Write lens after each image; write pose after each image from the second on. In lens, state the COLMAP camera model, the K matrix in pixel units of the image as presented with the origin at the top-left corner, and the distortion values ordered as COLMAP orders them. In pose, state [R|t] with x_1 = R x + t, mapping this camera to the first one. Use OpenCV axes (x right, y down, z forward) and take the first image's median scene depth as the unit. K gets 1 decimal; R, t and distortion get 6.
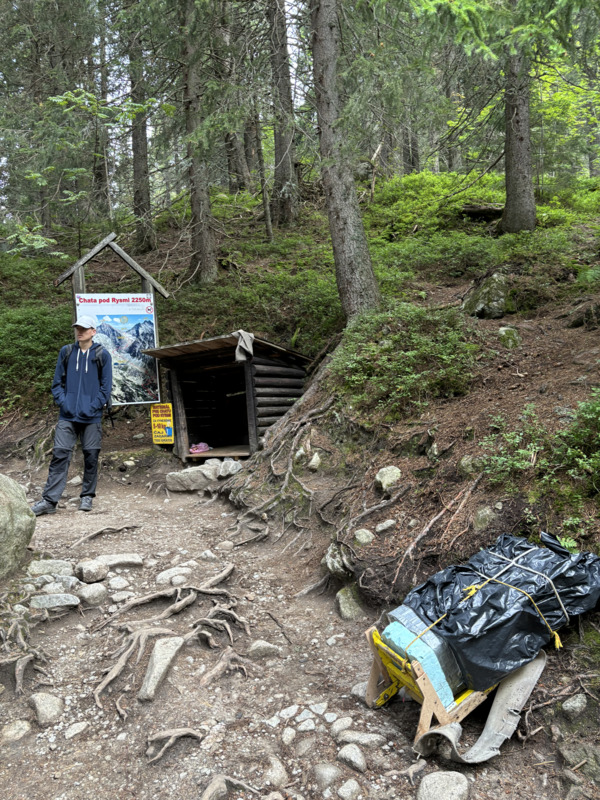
lens RADIAL K [[610.7, 0, 301.1], [0, 610.7, 401.7], [0, 0, 1]] dist [0.009348, -0.032788]
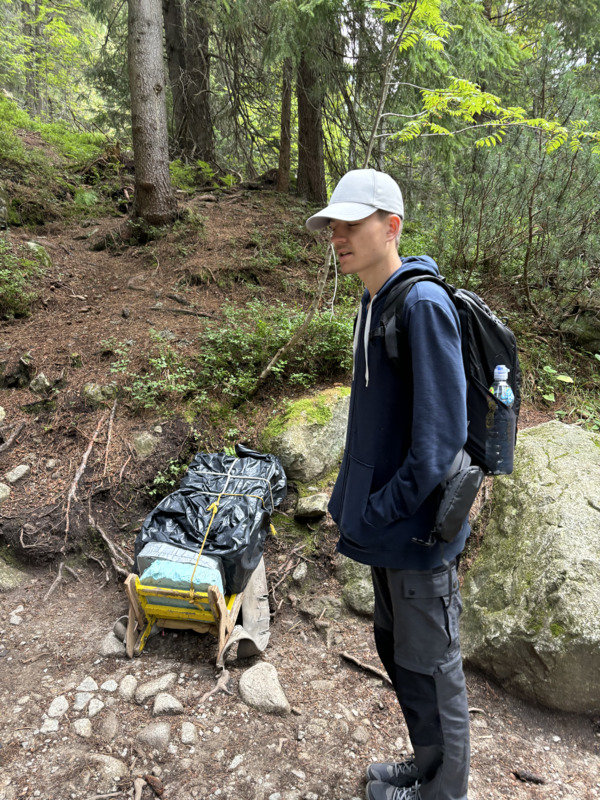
lens RADIAL K [[610.7, 0, 301.9], [0, 610.7, 397.9], [0, 0, 1]] dist [0.009348, -0.032788]
pose [[0.523839, -0.097734, 0.846192, -0.494344], [-0.012350, 0.992420, 0.122269, -0.013503], [-0.851728, -0.074500, 0.518661, 0.312341]]
